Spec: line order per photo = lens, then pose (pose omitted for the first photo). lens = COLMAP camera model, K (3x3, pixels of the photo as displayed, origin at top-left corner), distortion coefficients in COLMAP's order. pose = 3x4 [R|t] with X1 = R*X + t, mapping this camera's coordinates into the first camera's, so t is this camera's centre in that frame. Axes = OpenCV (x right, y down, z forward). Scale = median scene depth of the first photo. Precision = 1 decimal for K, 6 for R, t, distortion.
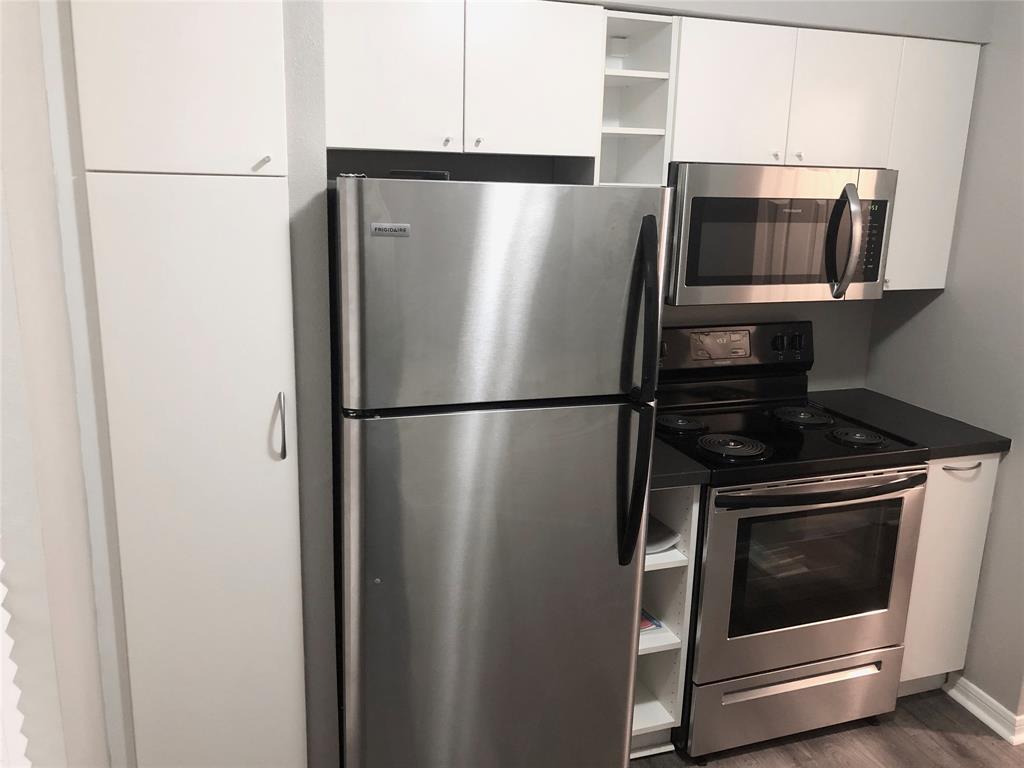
lens RADIAL K [[835.9, 0, 515.4], [0, 835.9, 376.8], [0, 0, 1]] dist [0.028852, -0.035697]
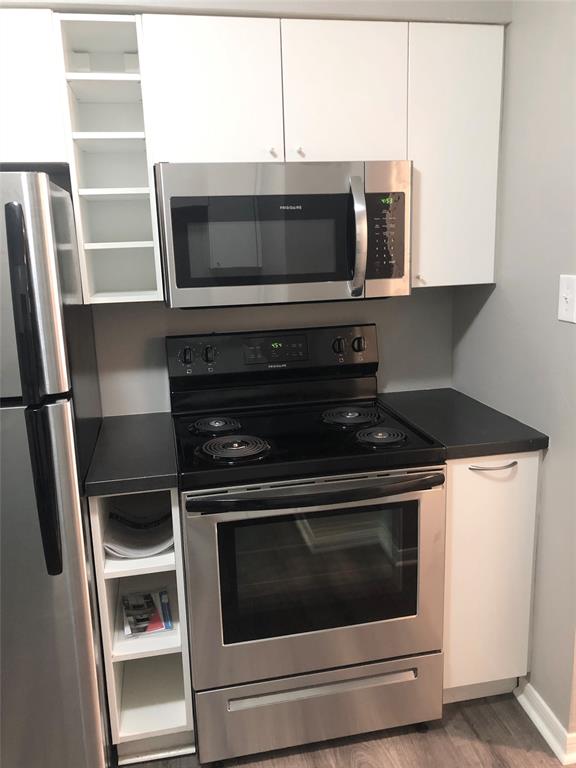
lens RADIAL K [[626.9, 0, 289.3], [0, 626.9, 382.4], [0, 0, 1]] dist [0.028852, -0.035697]
pose [[0.988511, -0.026729, -0.148768, 0.438432], [0.024505, 0.999559, -0.016764, 0.019833], [0.149151, 0.012926, 0.988730, 0.277402]]
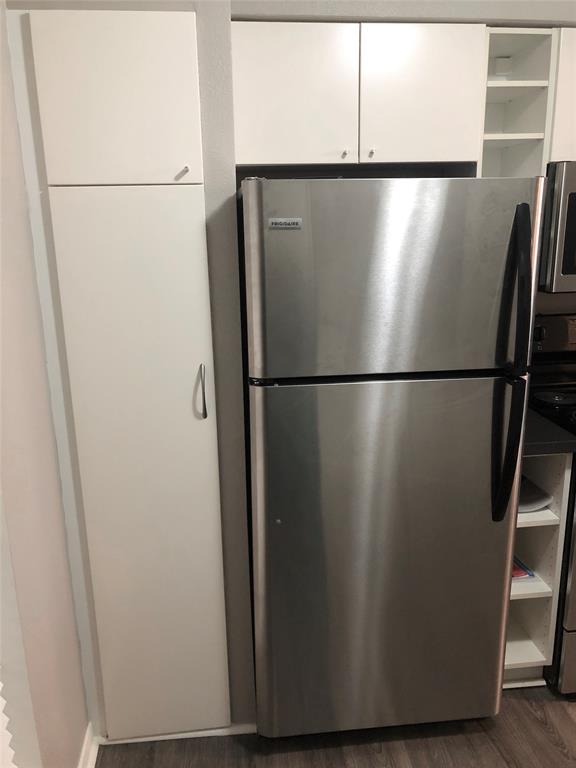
lens RADIAL K [[626.9, 0, 287.7], [0, 626.9, 382.5], [0, 0, 1]] dist [0.028852, -0.035697]
pose [[0.974696, 0.010474, -0.223288, 0.036245], [-0.005756, 0.999746, 0.021770, 0.018694], [0.223459, -0.019934, 0.974509, 0.099383]]
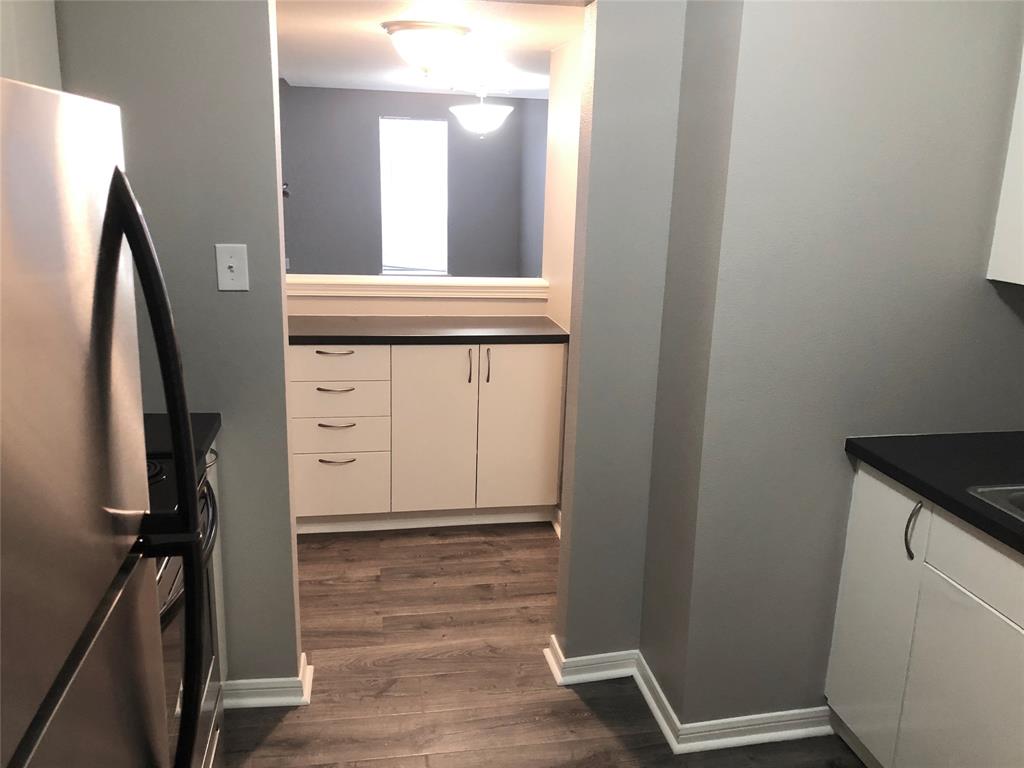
lens RADIAL K [[835.9, 0, 517.8], [0, 835.9, 385.2], [0, 0, 1]] dist [0.028852, -0.035697]
pose [[0.139792, -0.268610, 0.953051, -0.227593], [0.201854, 0.950021, 0.238148, -0.110153], [-0.969388, 0.159086, 0.187026, 0.556667]]
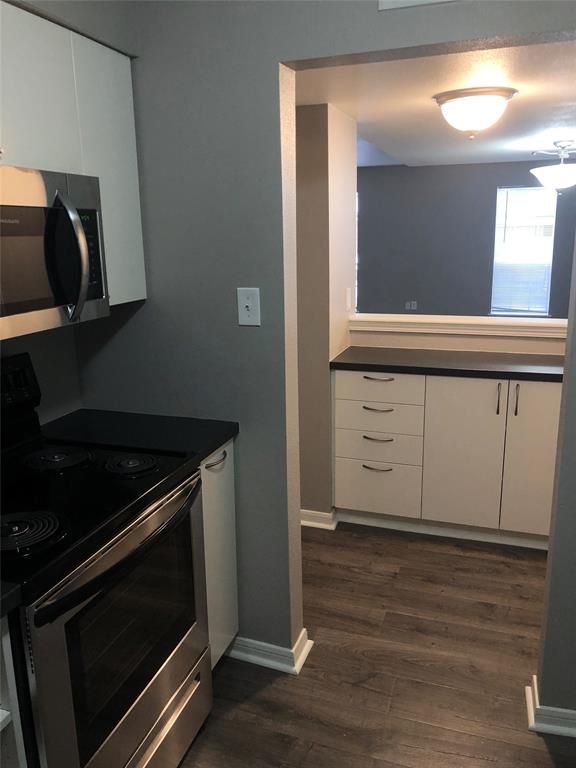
lens RADIAL K [[626.9, 0, 278.6], [0, 626.9, 381.2], [0, 0, 1]] dist [0.028852, -0.035697]
pose [[0.617522, -0.216947, 0.756042, 0.003554], [0.217419, 0.970839, 0.101000, -0.055842], [-0.755907, 0.102008, 0.646683, 0.442093]]
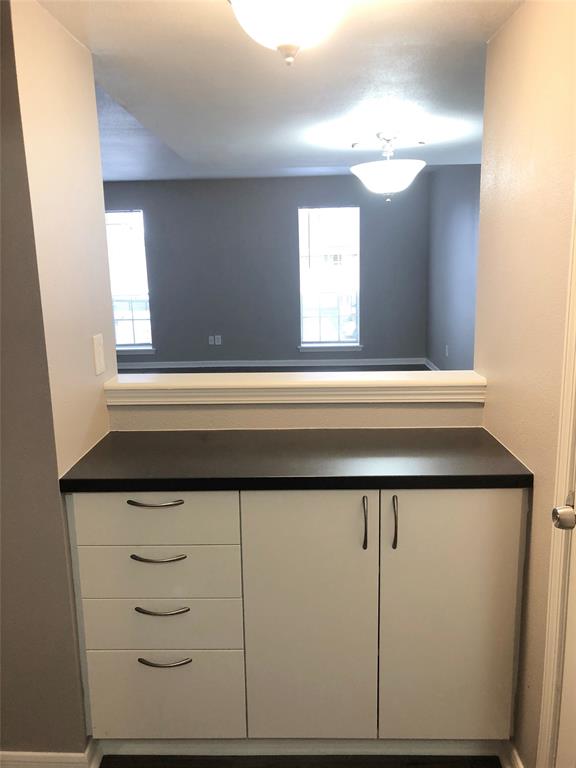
lens RADIAL K [[626.9, 0, 283.2], [0, 626.9, 383.1], [0, 0, 1]] dist [0.028852, -0.035697]
pose [[0.345700, -0.214761, 0.913438, 0.542594], [0.247584, 0.959837, 0.131969, -0.070522], [-0.905093, 0.180531, 0.384986, 0.695674]]
